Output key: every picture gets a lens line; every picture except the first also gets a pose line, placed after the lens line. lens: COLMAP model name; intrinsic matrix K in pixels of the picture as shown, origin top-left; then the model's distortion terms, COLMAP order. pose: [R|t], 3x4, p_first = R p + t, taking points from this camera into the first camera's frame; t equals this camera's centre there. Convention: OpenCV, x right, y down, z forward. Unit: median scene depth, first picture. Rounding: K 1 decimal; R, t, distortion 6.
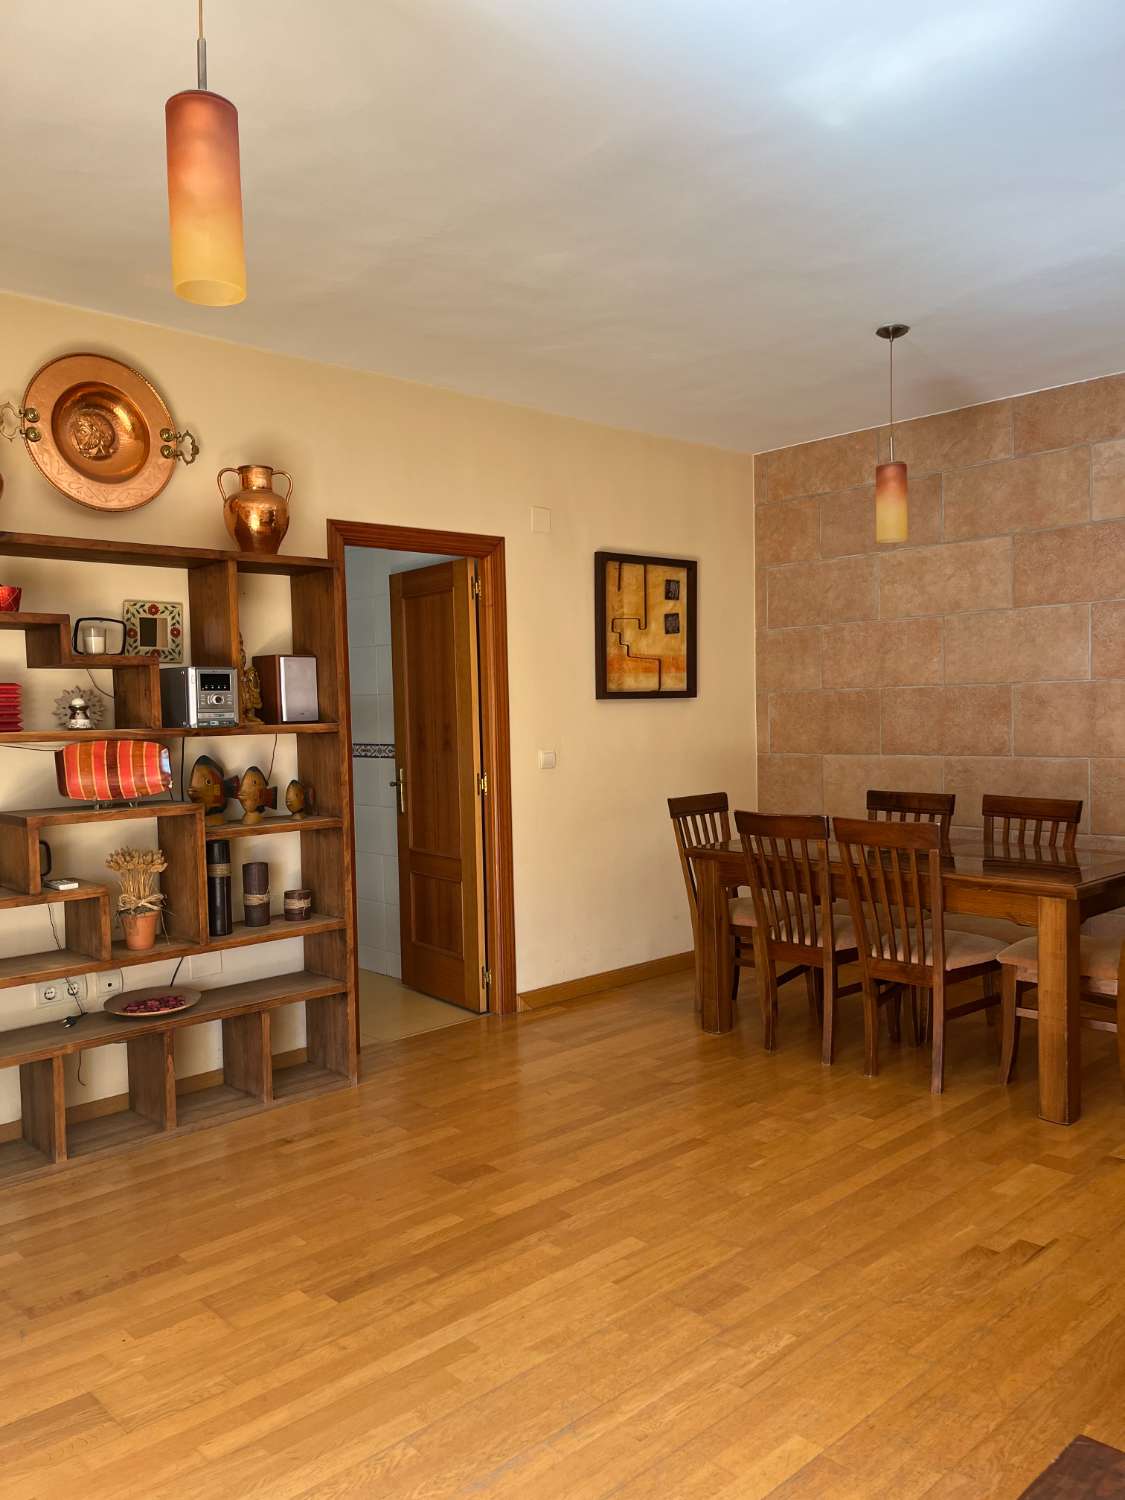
lens RADIAL K [[1132.0, 0, 562.4], [0, 1132.0, 769.4], [0, 0, 1]] dist [0.058498, -0.062719]
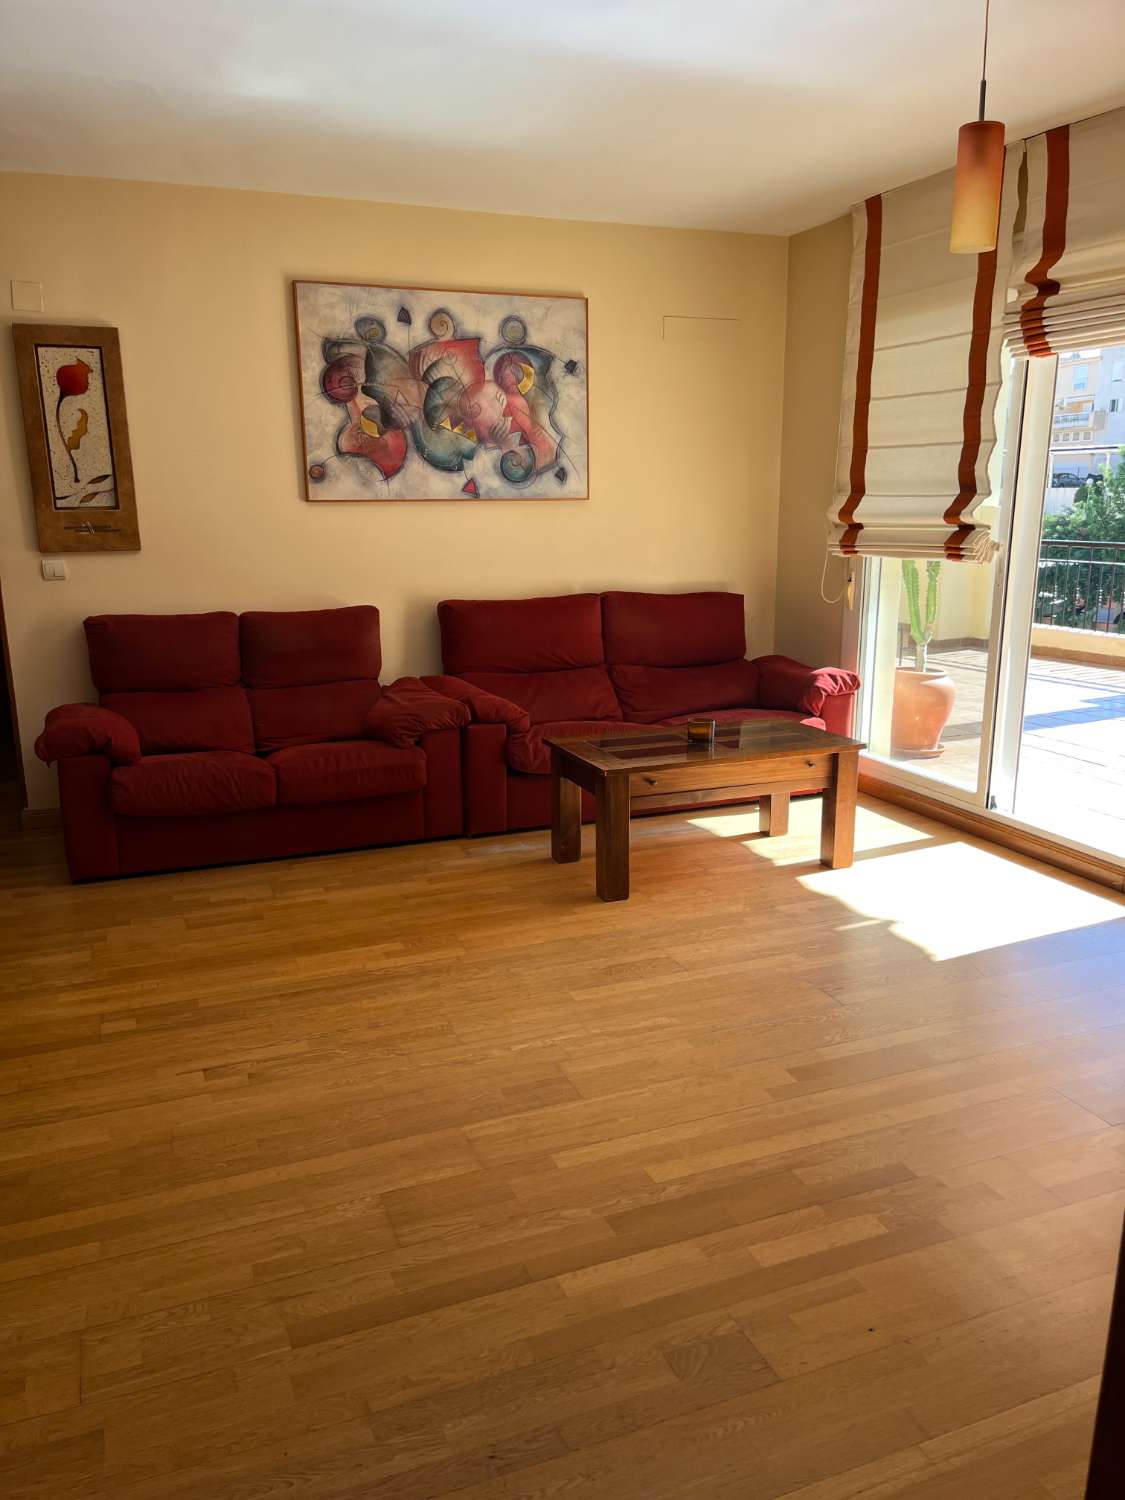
lens RADIAL K [[1137.7, 0, 560.8], [0, 1137.7, 767.3], [0, 0, 1]] dist [0.051949, -0.060552]
pose [[-0.931360, -0.058472, 0.359374, -0.195781], [0.046873, 0.959553, 0.277600, -0.096213], [-0.361070, 0.275391, -0.890948, 1.429616]]
